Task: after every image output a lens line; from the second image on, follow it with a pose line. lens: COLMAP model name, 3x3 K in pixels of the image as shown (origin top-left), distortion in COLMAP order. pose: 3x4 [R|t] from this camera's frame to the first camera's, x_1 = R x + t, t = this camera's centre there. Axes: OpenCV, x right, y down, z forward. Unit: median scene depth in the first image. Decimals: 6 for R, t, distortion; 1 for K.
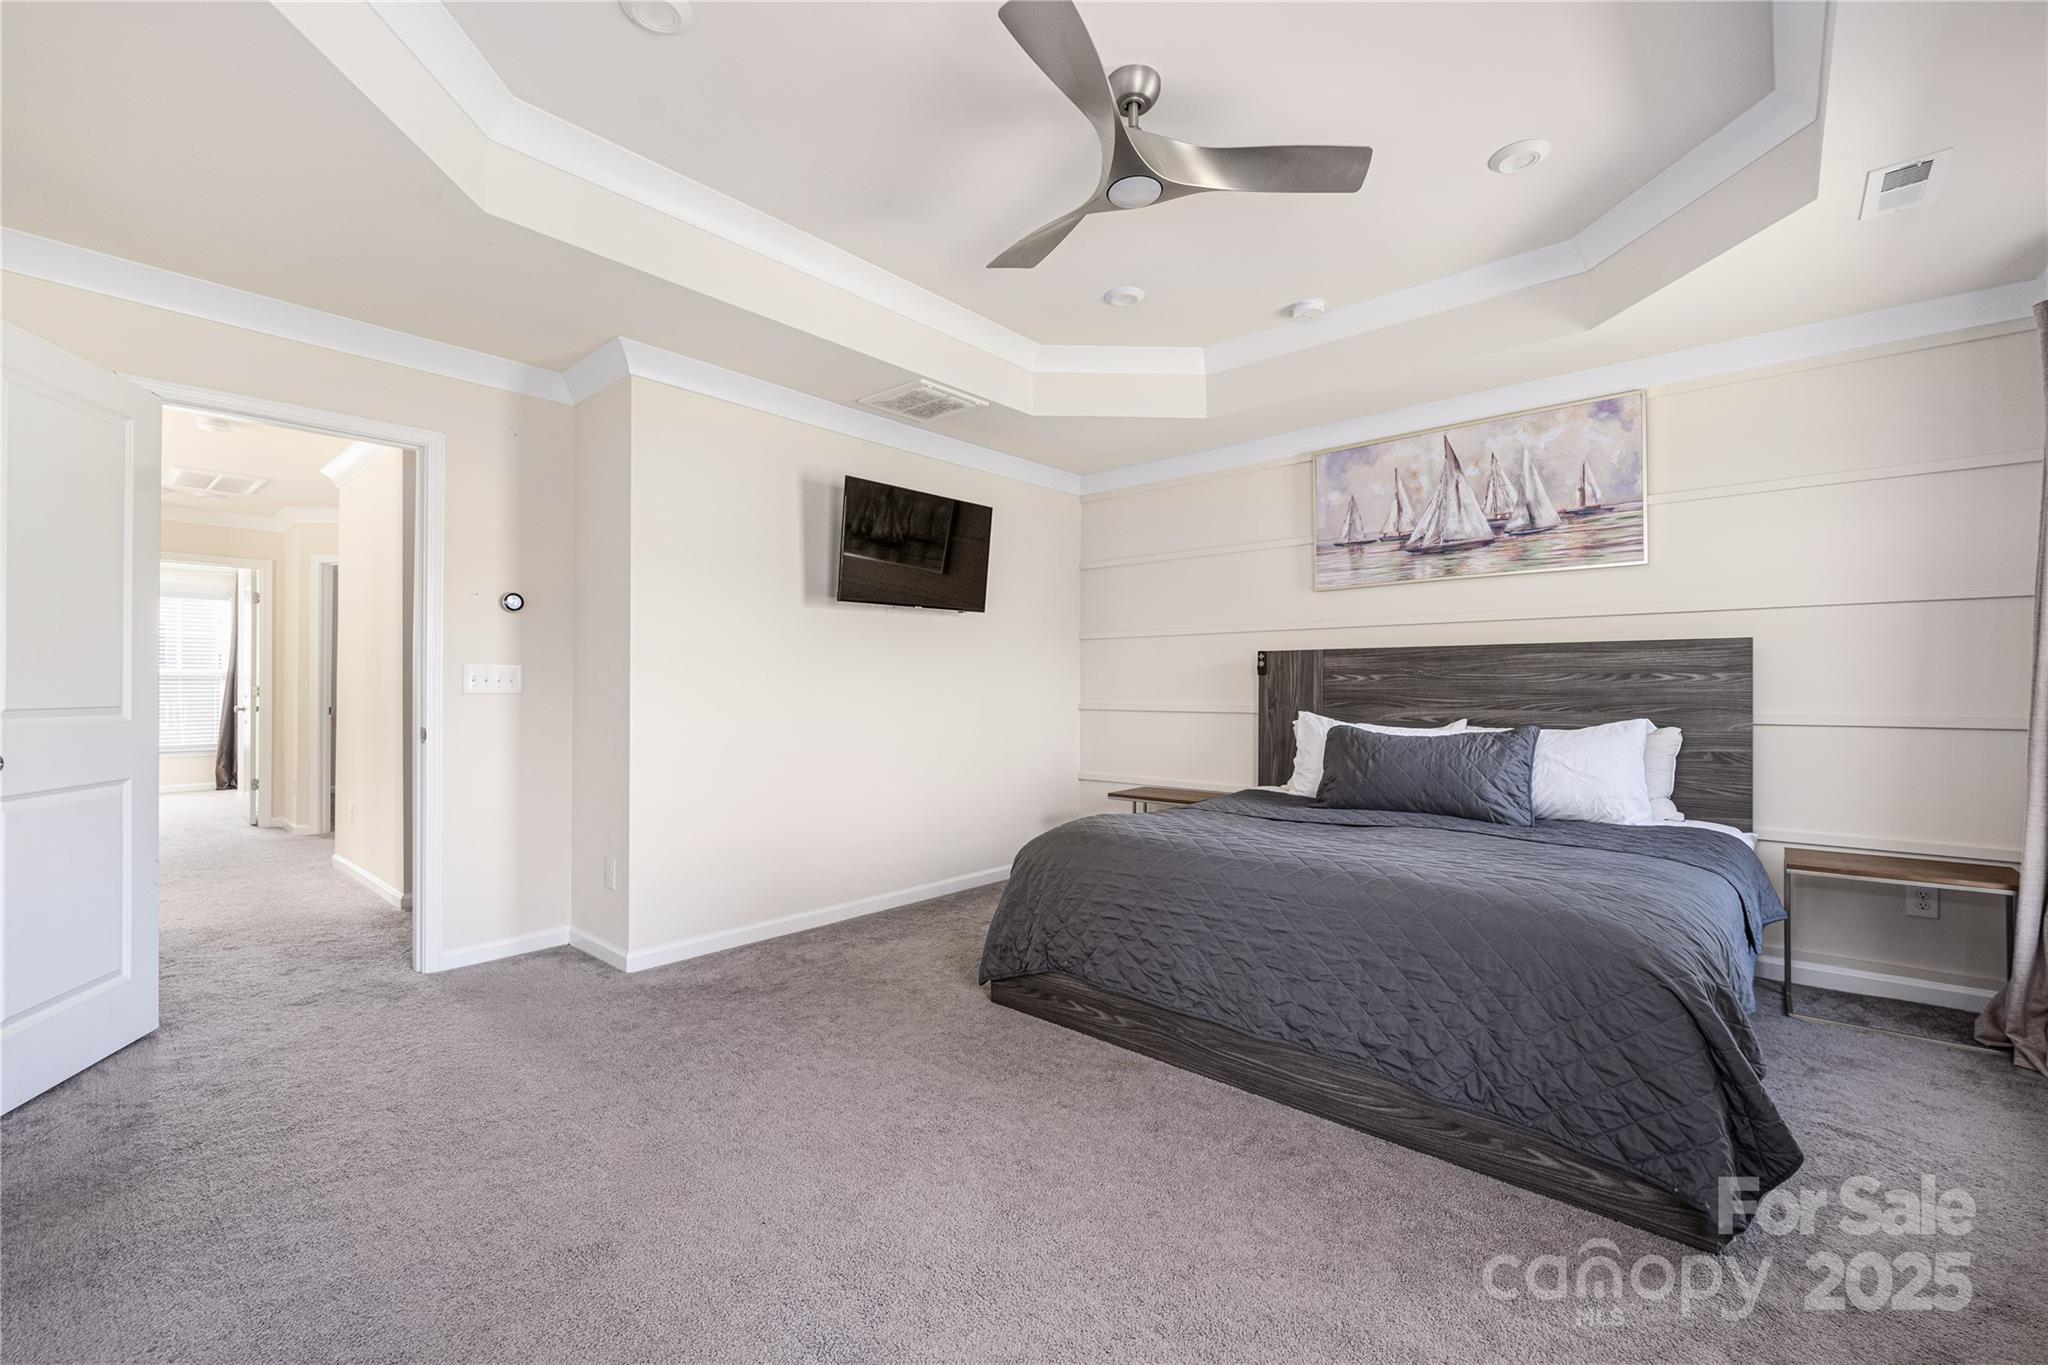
lens RADIAL K [[835.3, 0, 1024.4], [0, 835.3, 691.4], [0, 0, 1]] dist [0.000176, -0.000012]
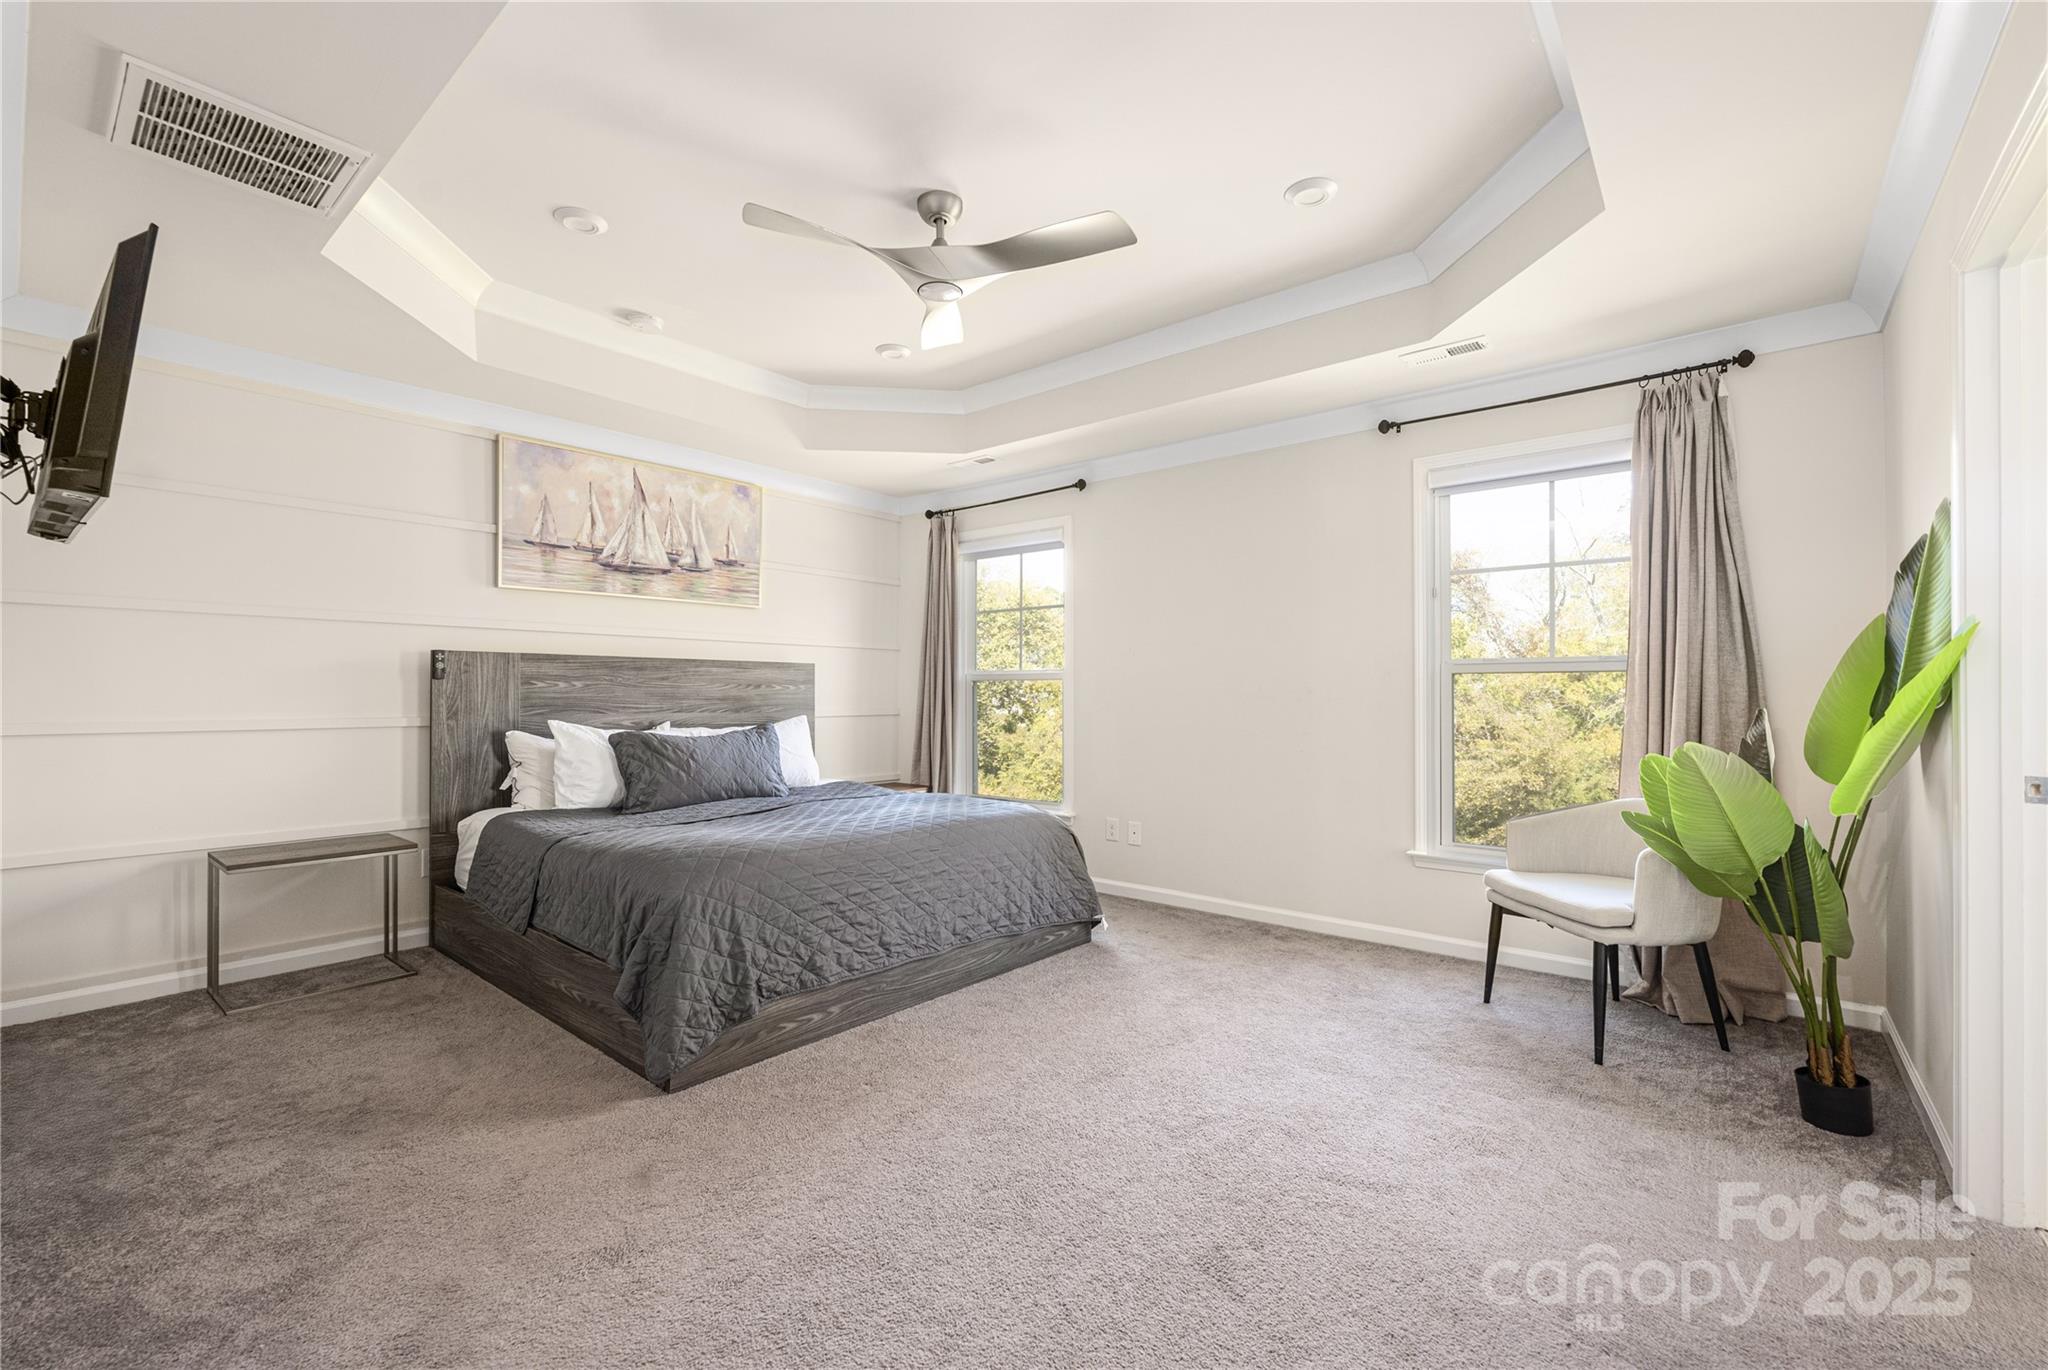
lens RADIAL K [[835.3, 0, 1023.6], [0, 835.3, 683.8], [0, 0, 1]] dist [0.000176, -0.000012]
pose [[-0.001497, 0.011050, 0.999938, -0.629864], [0.003103, 0.999934, -0.011046, -0.005218], [-0.999994, 0.003087, -0.001532, 0.503502]]
